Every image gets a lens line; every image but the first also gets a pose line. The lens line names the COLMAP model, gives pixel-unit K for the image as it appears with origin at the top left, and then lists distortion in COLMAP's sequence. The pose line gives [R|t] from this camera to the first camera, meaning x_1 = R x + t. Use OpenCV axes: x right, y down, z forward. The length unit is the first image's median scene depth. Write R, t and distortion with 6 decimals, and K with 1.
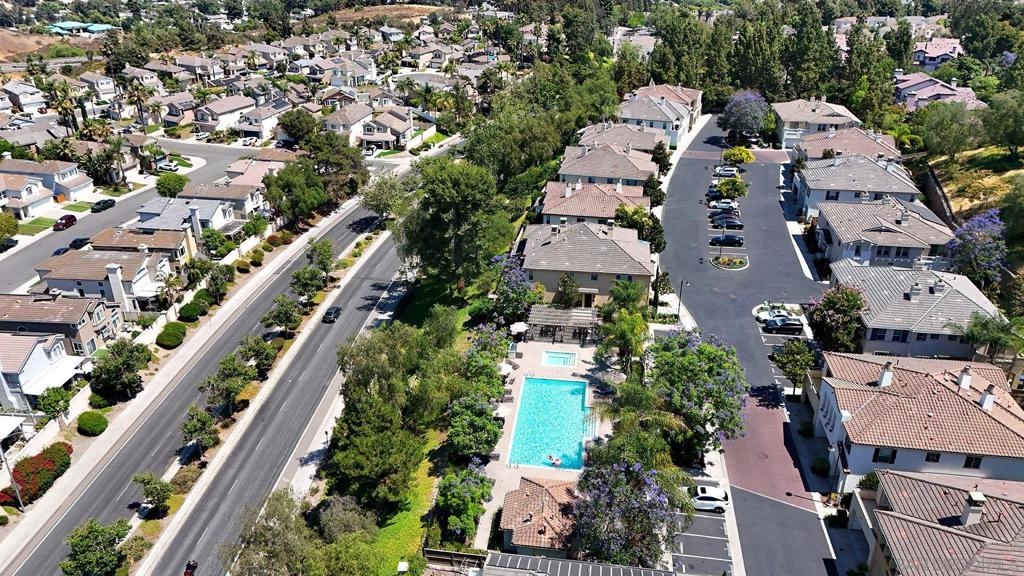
lens RADIAL K [[750.2, 0, 506.6], [0, 750.2, 282.3], [0, 0, 1]] dist [0.063373, -0.061208]
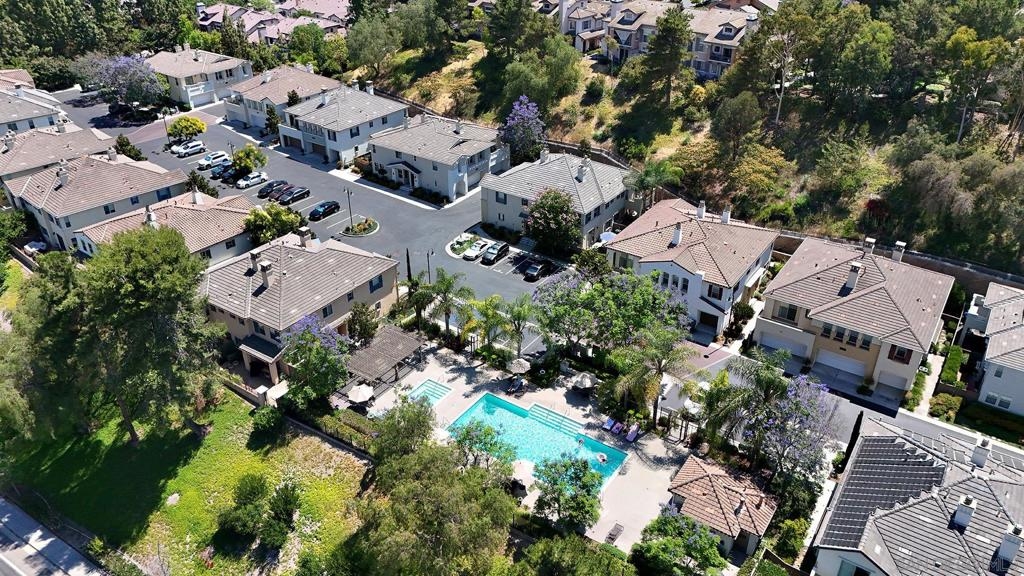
lens RADIAL K [[750.2, 0, 508.4], [0, 750.2, 288.3], [0, 0, 1]] dist [0.063373, -0.061208]
pose [[0.448516, -0.448120, 0.773319, -0.344355], [0.383897, 0.877939, 0.286088, -0.145774], [-0.807128, 0.168560, 0.565802, 0.330484]]
